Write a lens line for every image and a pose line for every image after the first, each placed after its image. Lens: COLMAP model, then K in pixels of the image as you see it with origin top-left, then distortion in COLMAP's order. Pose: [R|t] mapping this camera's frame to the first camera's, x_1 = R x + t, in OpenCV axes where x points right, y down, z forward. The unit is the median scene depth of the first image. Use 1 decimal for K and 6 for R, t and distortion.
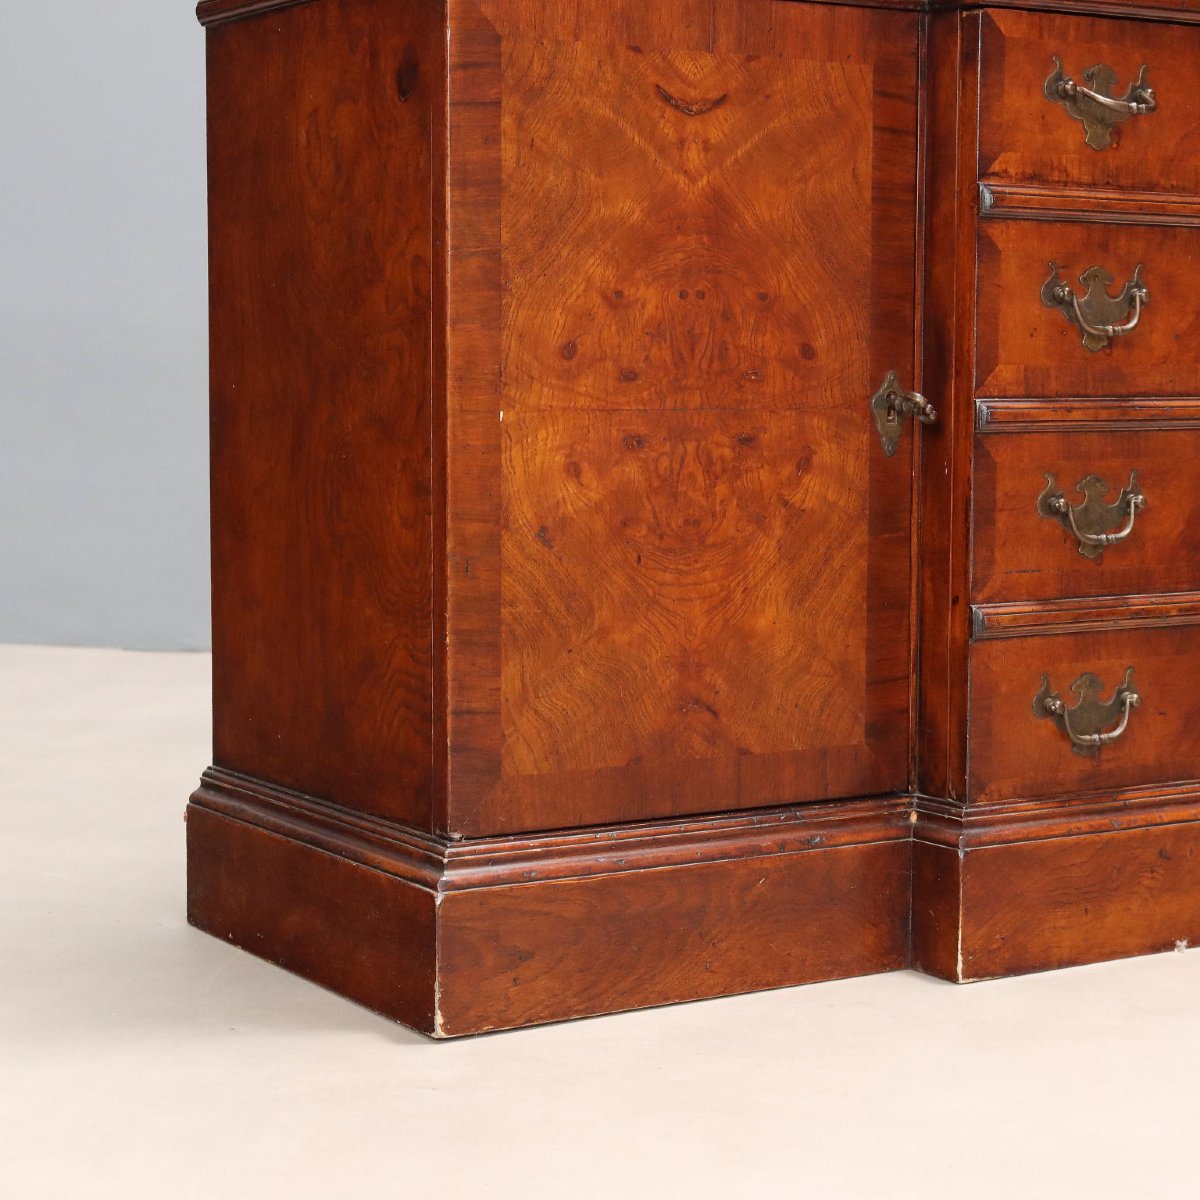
lens RADIAL K [[2681.8, 0, 596.1], [0, 2681.8, 558.5], [0, 0, 1]] dist [-0.010043, 0.000000]
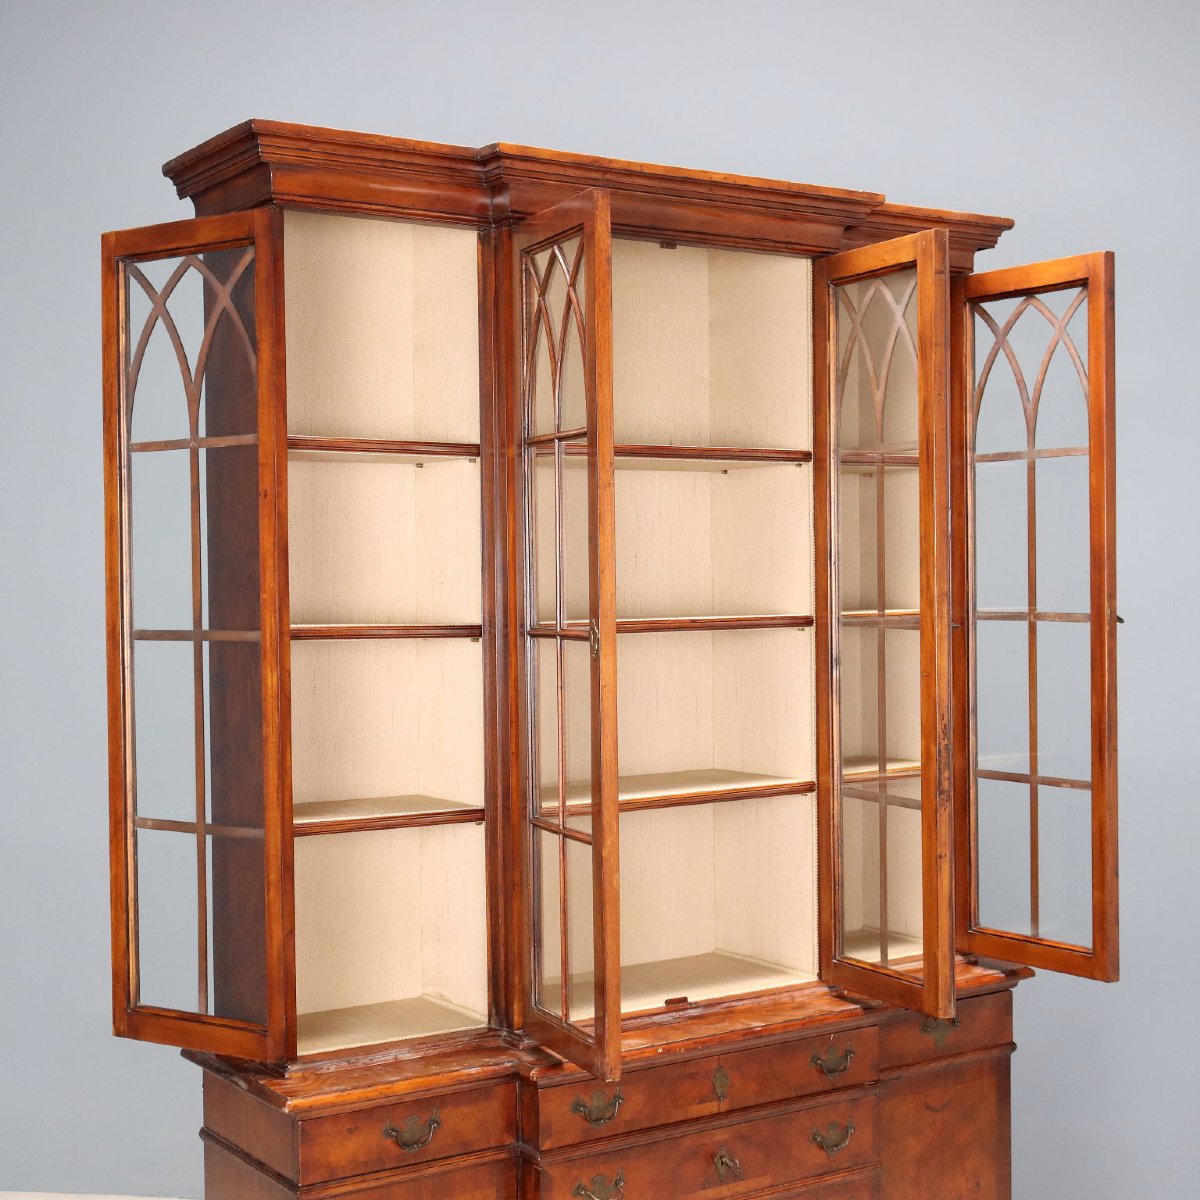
lens RADIAL K [[1848.7, 0, 602.9], [0, 1848.7, 604.6], [0, 0, 1]] dist [0.024939, 0.000000]
pose [[0.999441, -0.018335, 0.027968, 0.162205], [0.020116, 0.997698, -0.064767, -0.585283], [-0.026716, 0.065293, 0.997508, -0.618868]]
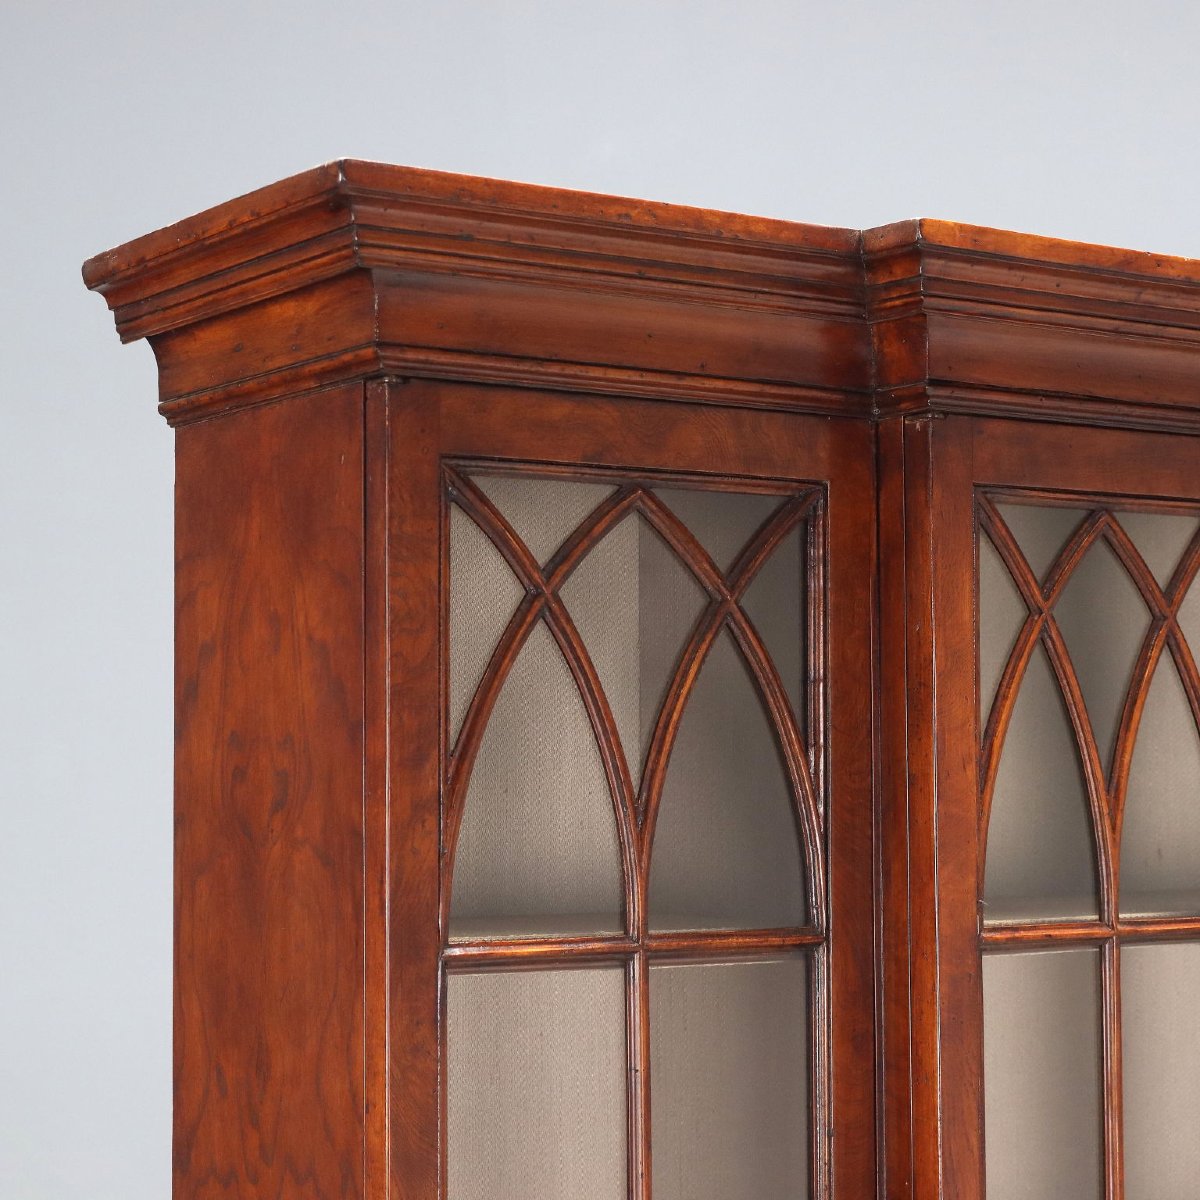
lens RADIAL K [[2681.8, 0, 602.9], [0, 2681.8, 599.5], [0, 0, 1]] dist [-0.010043, 0.000000]
pose [[0.999182, -0.009228, 0.039373, -0.023596], [0.014898, 0.989137, -0.146237, -0.817101], [-0.037596, 0.146703, 0.988466, 0.035772]]
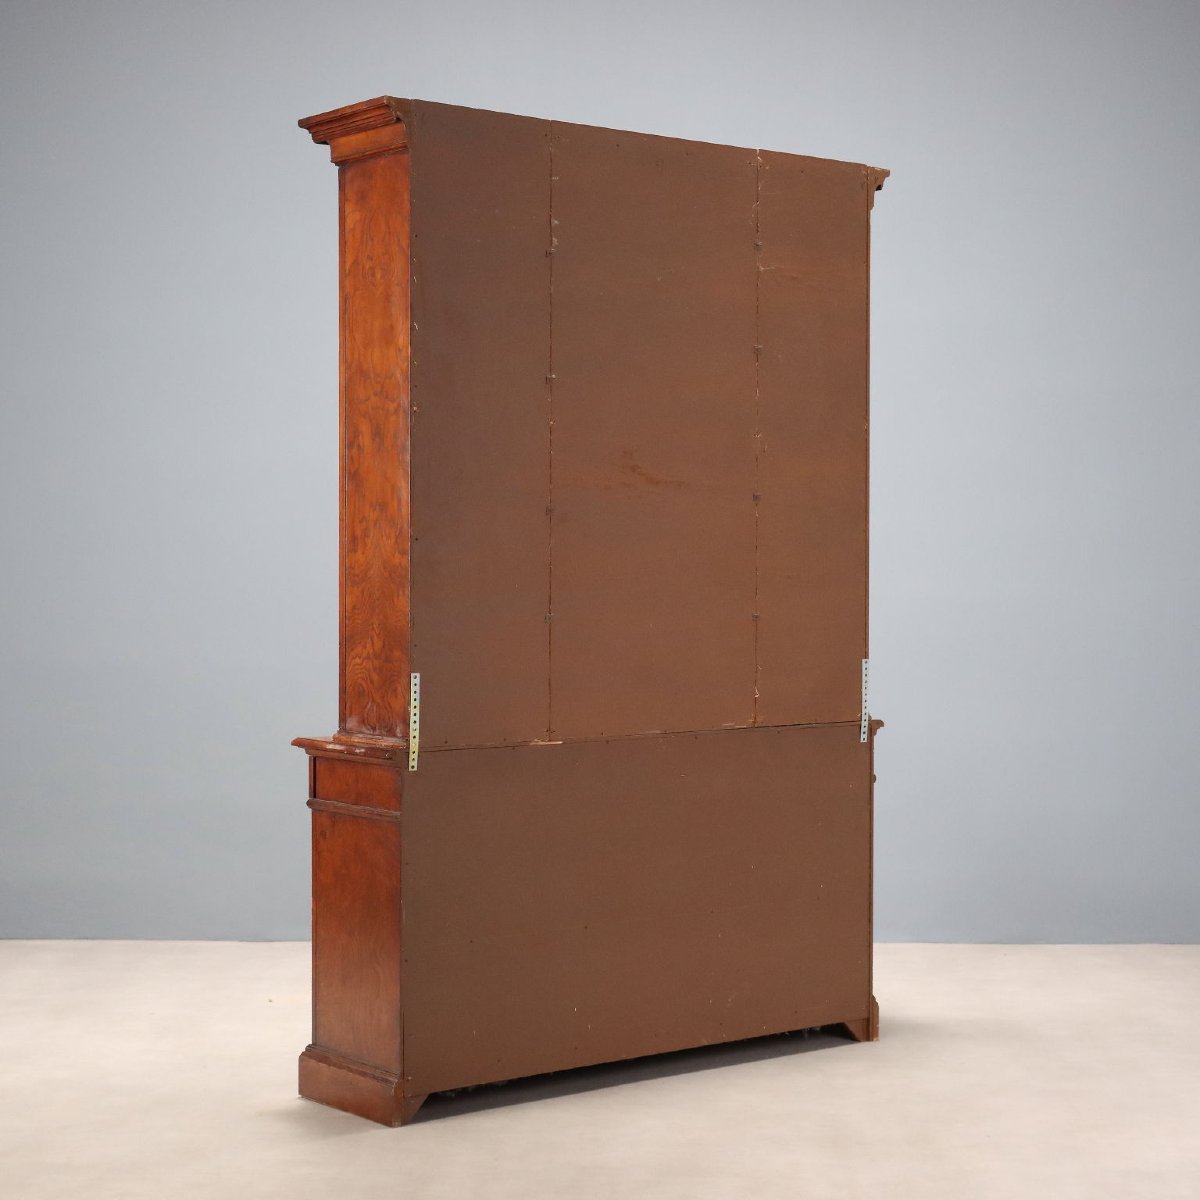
lens RADIAL K [[2265.9, 0, 603.7], [0, 2265.9, 602.7], [0, 0, 1]] dist [-0.104330, 0.000000]
pose [[0.993938, 0.004107, 0.109865, -0.105230], [-0.001118, 0.999628, -0.027257, -0.404586], [-0.109936, 0.026969, 0.993573, -1.833869]]
